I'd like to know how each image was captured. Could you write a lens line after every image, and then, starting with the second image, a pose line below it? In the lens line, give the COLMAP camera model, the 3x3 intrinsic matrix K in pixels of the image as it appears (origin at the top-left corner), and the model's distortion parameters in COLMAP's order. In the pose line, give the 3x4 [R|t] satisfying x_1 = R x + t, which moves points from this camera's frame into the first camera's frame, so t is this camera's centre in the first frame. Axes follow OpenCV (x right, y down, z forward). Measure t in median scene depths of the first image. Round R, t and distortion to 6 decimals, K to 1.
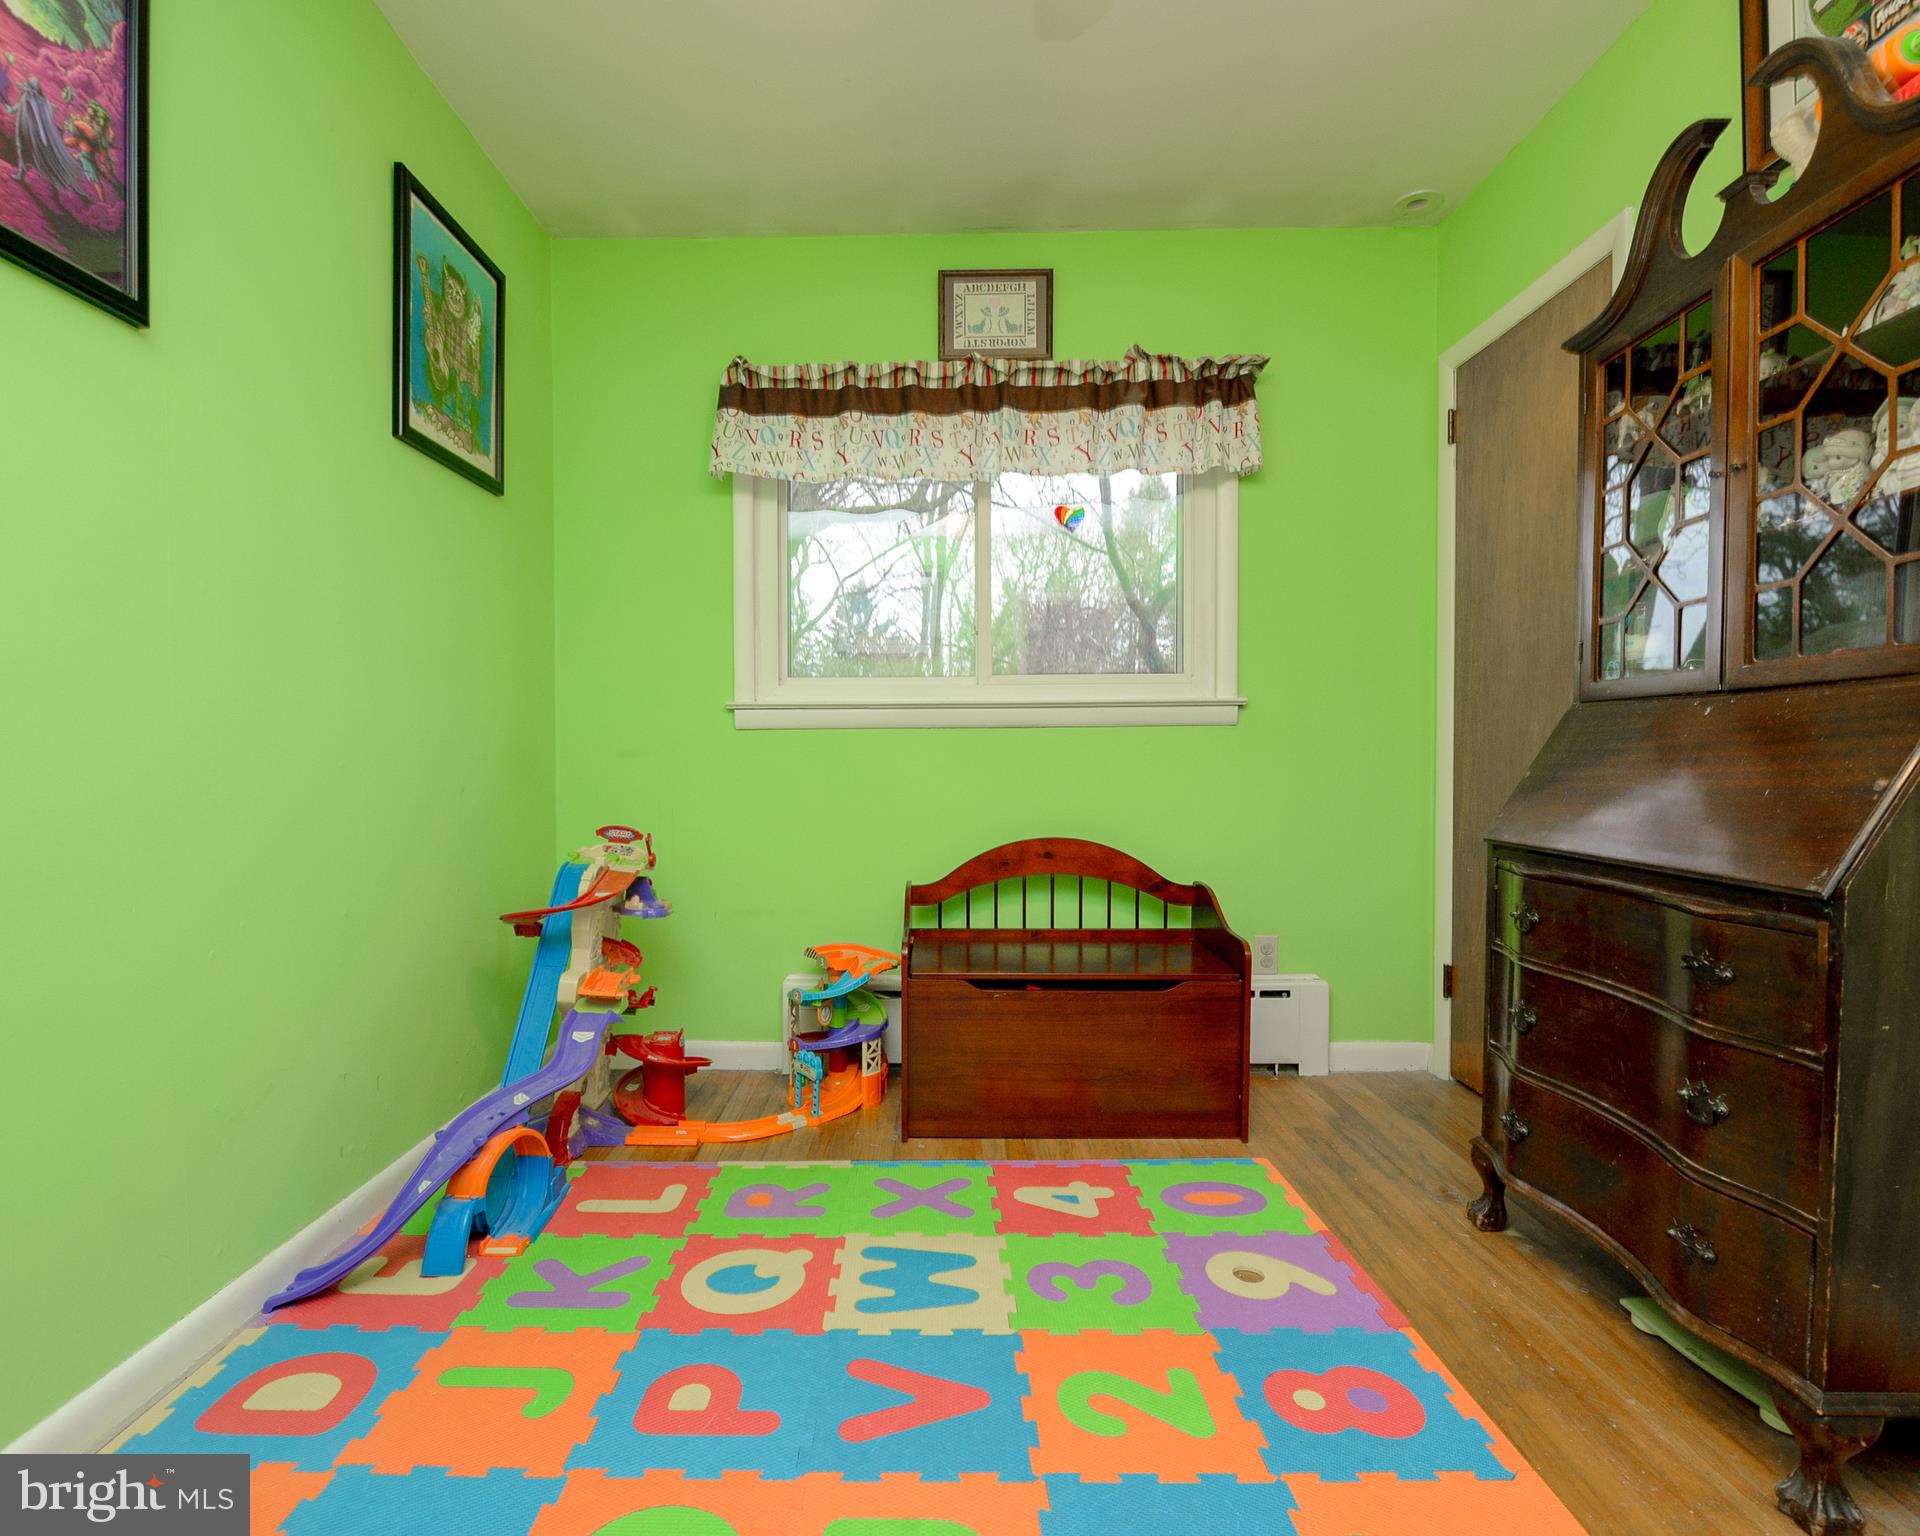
lens RADIAL K [[869.5, 0, 813.1], [0, 869.5, 767.1], [0, 0, 1]] dist [-0.011000, -0.003201]
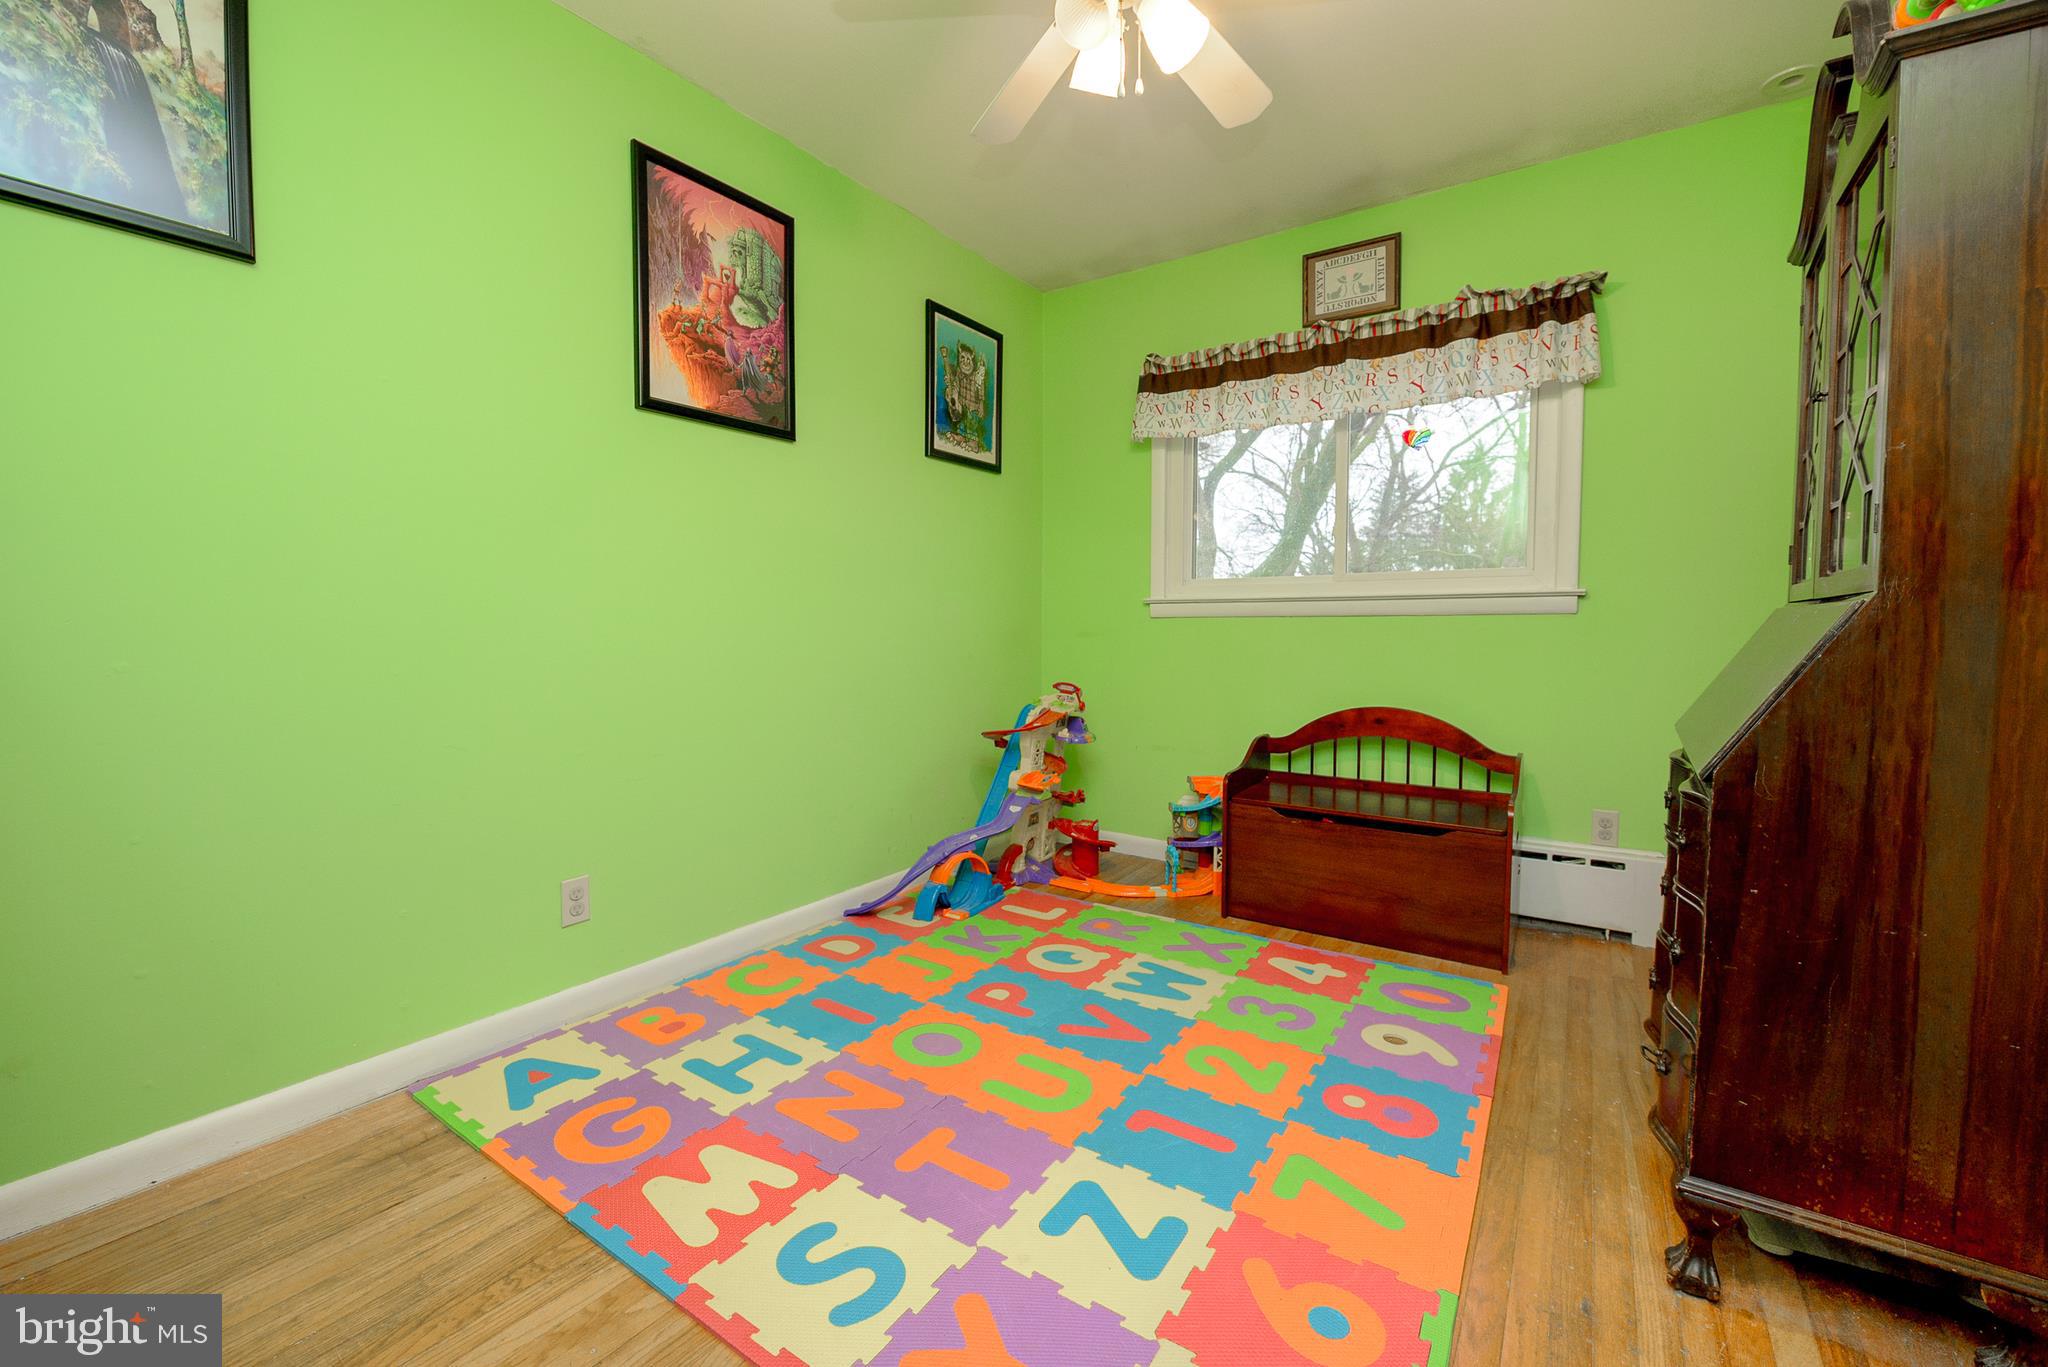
lens RADIAL K [[834.6, 0, 1022.3], [0, 834.6, 634.5], [0, 0, 1]] dist [-0.008607, -0.002937]
pose [[0.841060, 0.010992, -0.540830, 0.518947], [-0.005793, 0.999919, 0.011313, -0.033749], [0.540911, -0.006382, 0.841056, -0.280204]]
